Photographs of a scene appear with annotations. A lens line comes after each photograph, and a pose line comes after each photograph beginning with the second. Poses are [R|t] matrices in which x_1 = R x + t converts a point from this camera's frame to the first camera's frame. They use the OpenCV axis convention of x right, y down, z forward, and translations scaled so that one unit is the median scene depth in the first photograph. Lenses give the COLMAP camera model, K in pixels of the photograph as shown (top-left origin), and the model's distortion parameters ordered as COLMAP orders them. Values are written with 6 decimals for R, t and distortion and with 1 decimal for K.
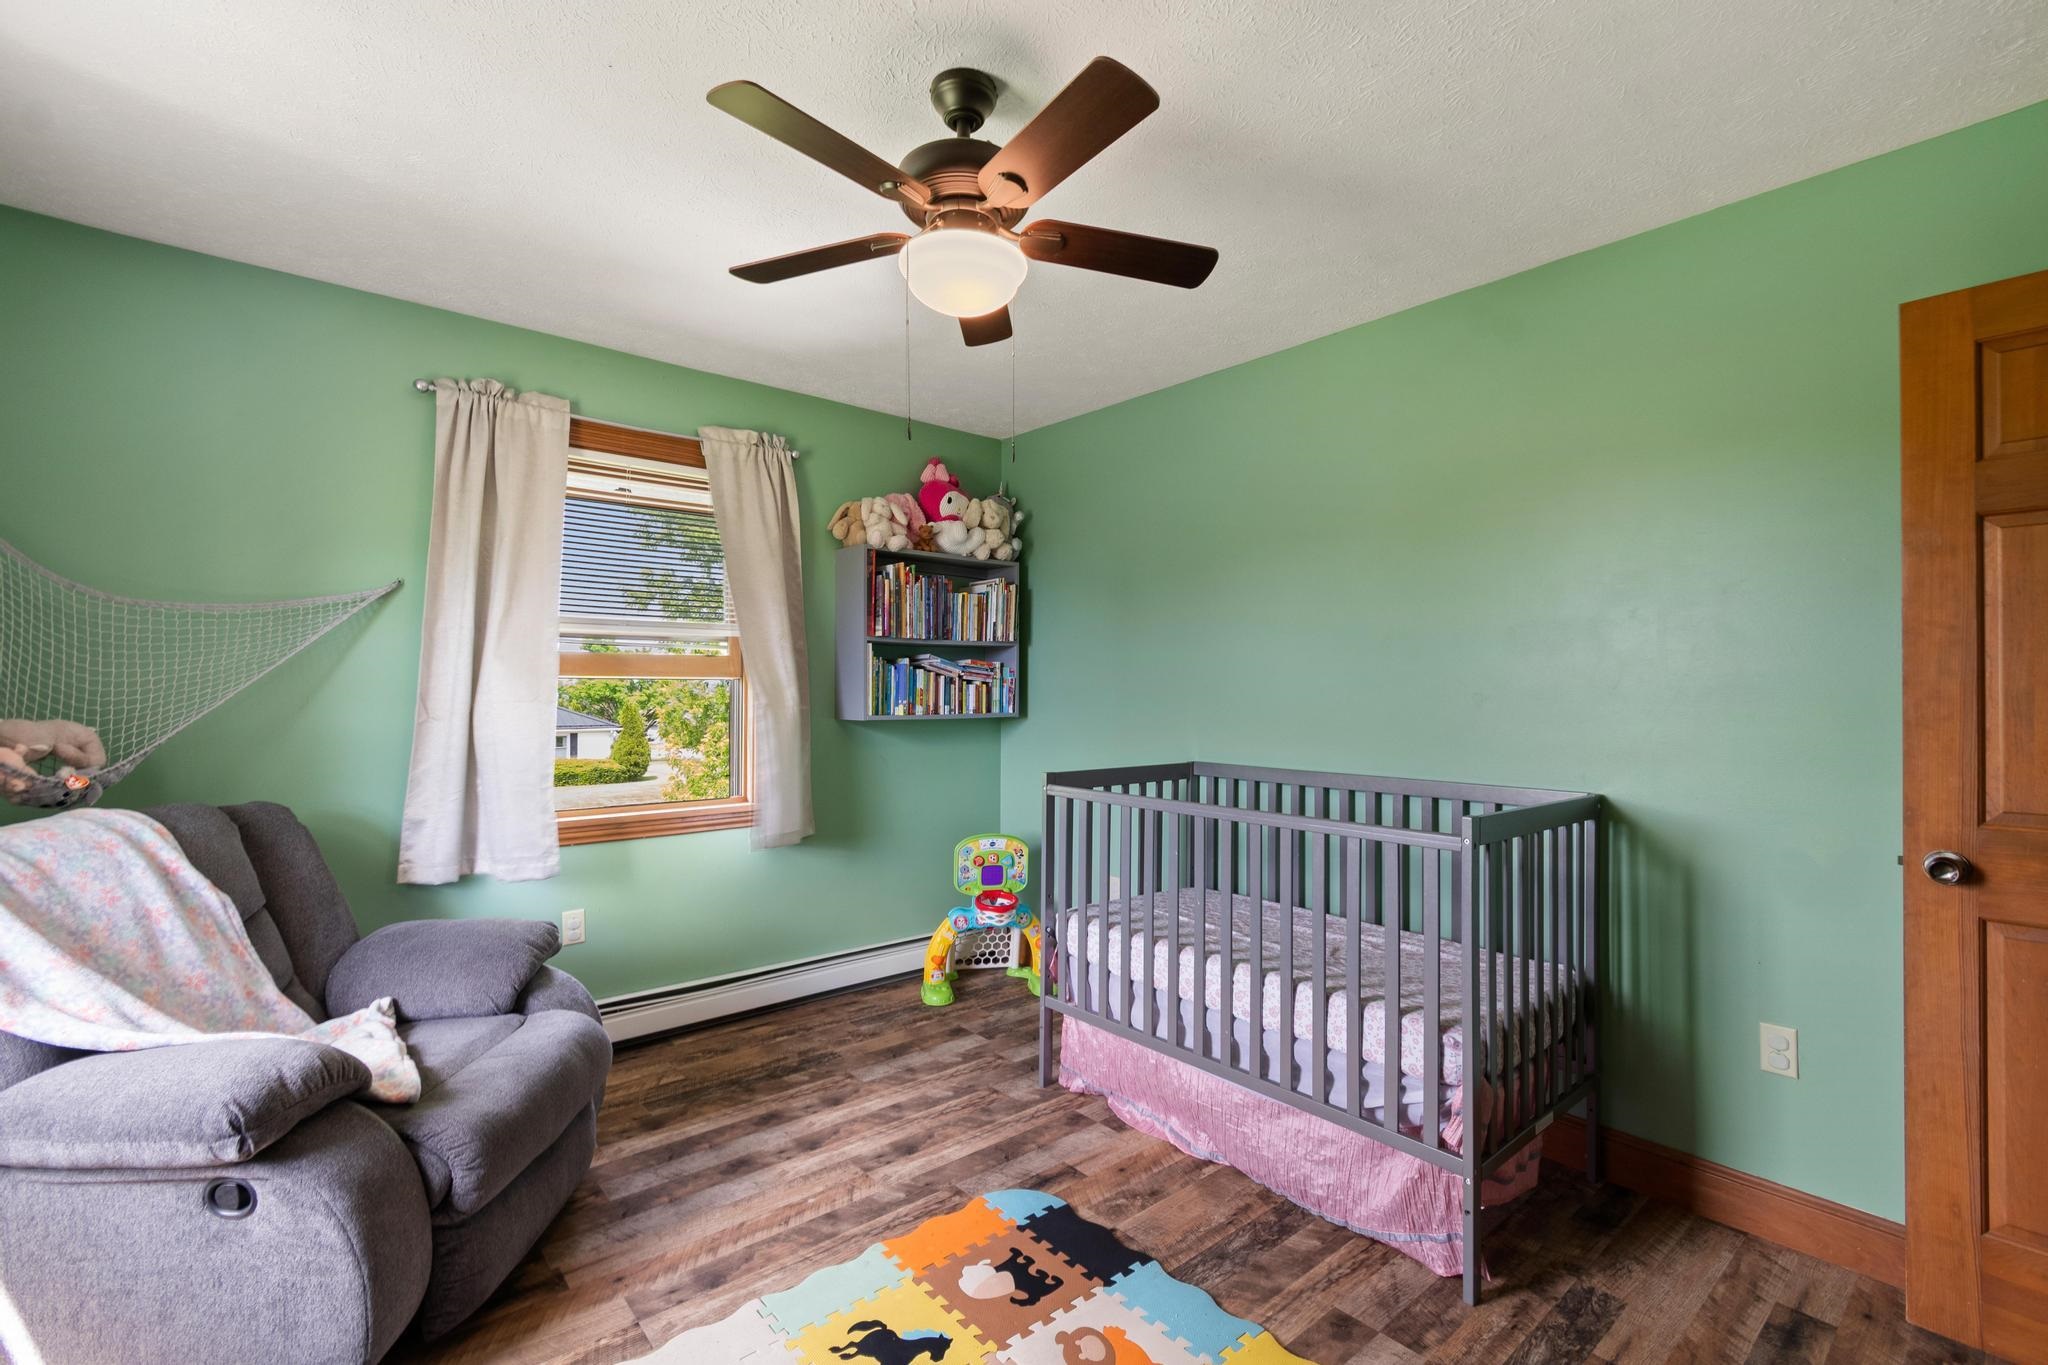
lens RADIAL K [[932.8, 0, 1022.1], [0, 932.8, 682.6], [0, 0, 1]] dist [0.001218, -0.000368]
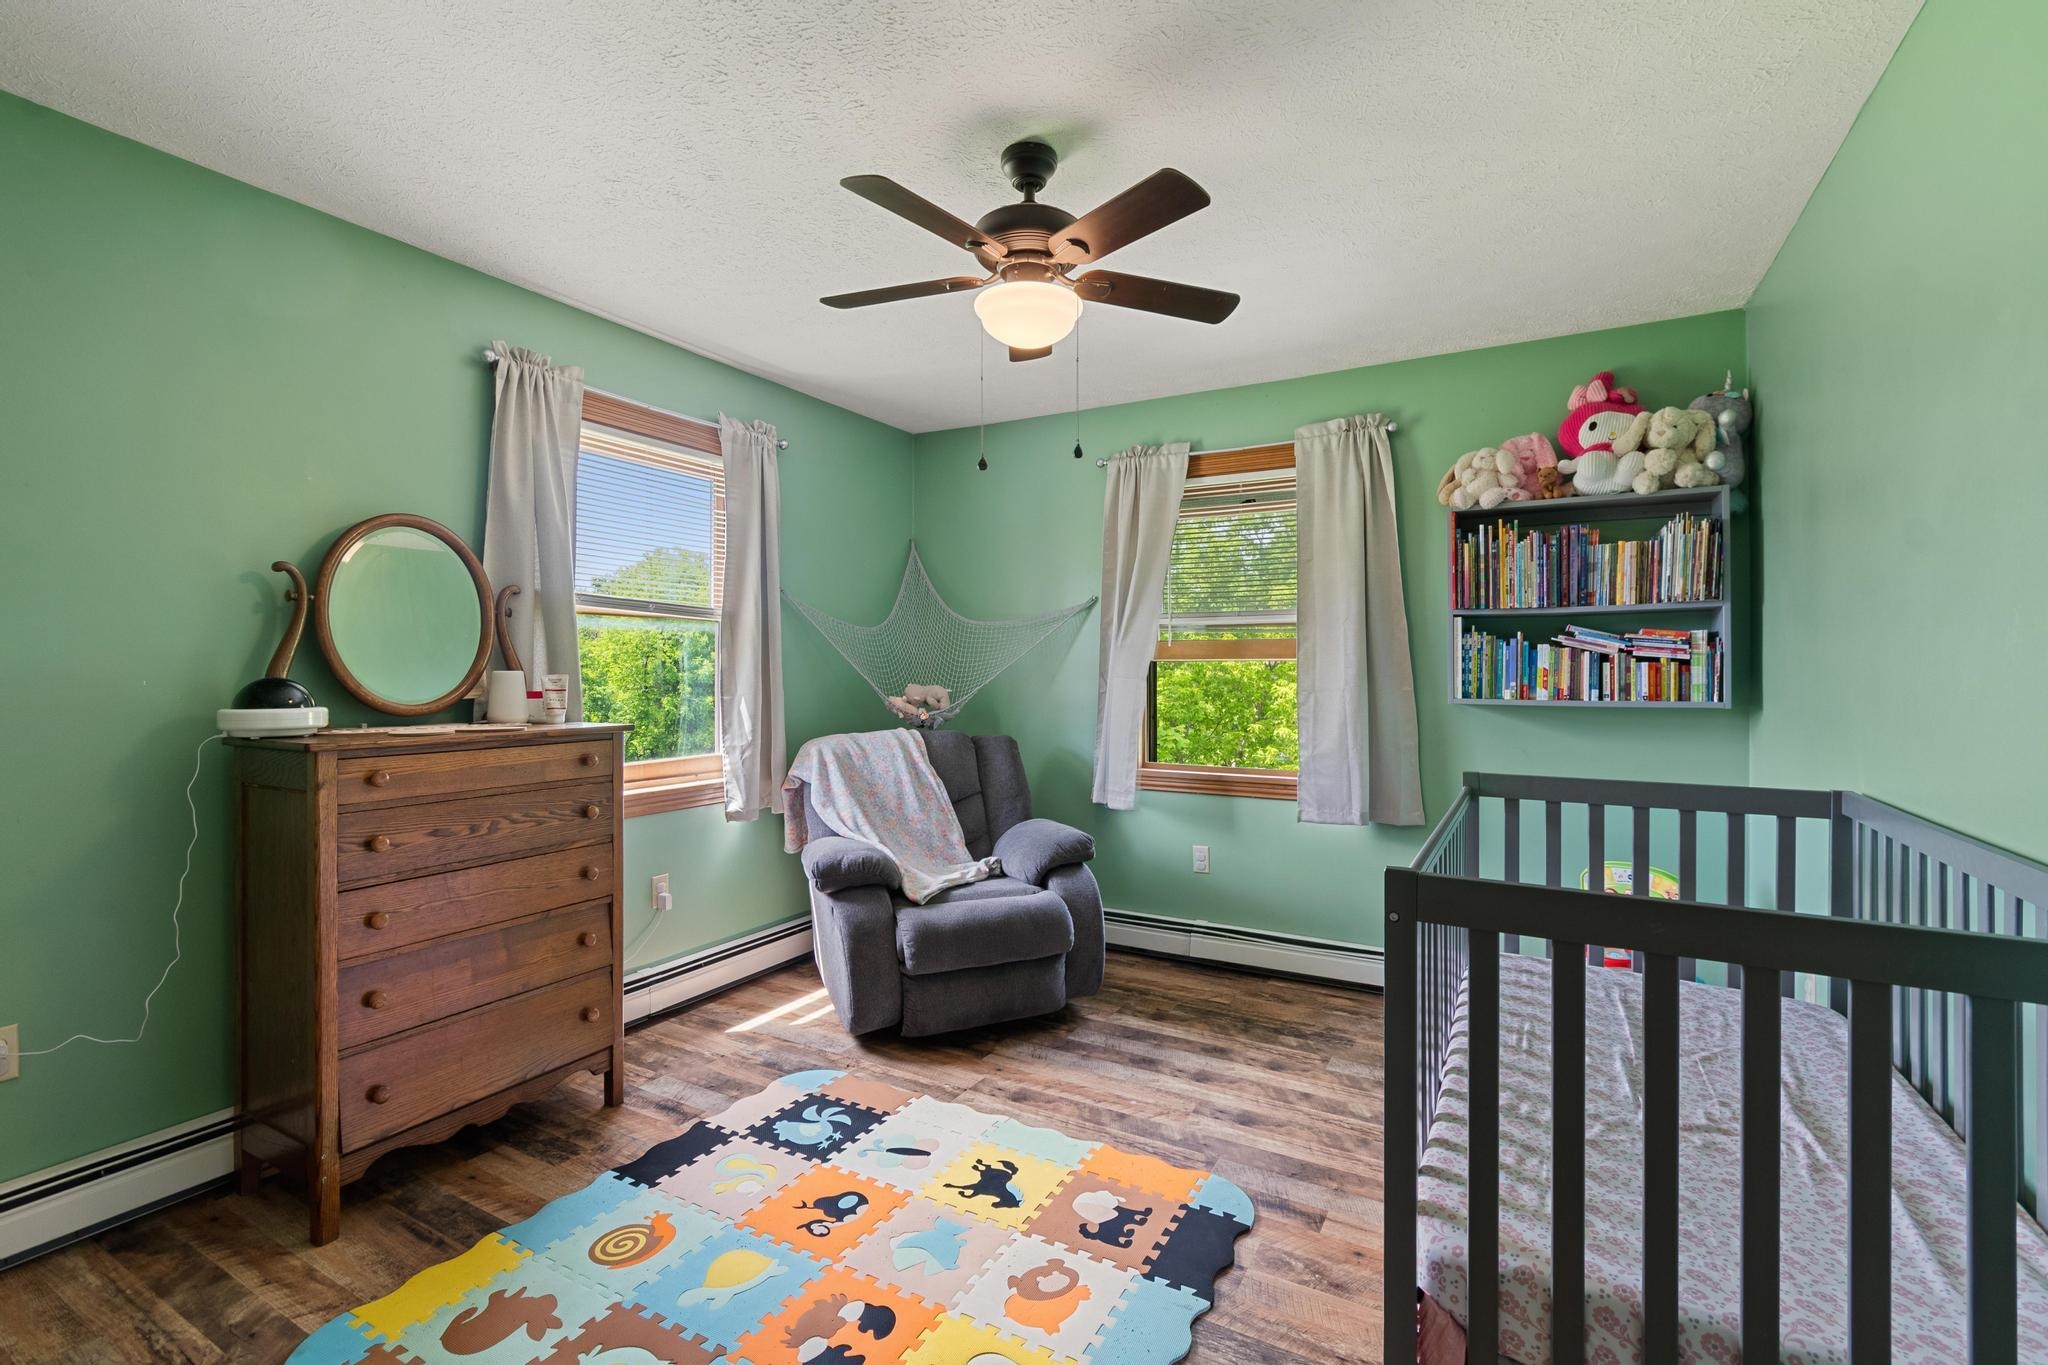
lens RADIAL K [[932.8, 0, 1014.1], [0, 932.8, 673.2], [0, 0, 1]] dist [0.001218, -0.000368]
pose [[0.312510, -0.000111, -0.949914, 0.661305], [0.006639, 0.999976, 0.002067, 0.007555], [0.949891, -0.006953, 0.312503, 0.385268]]
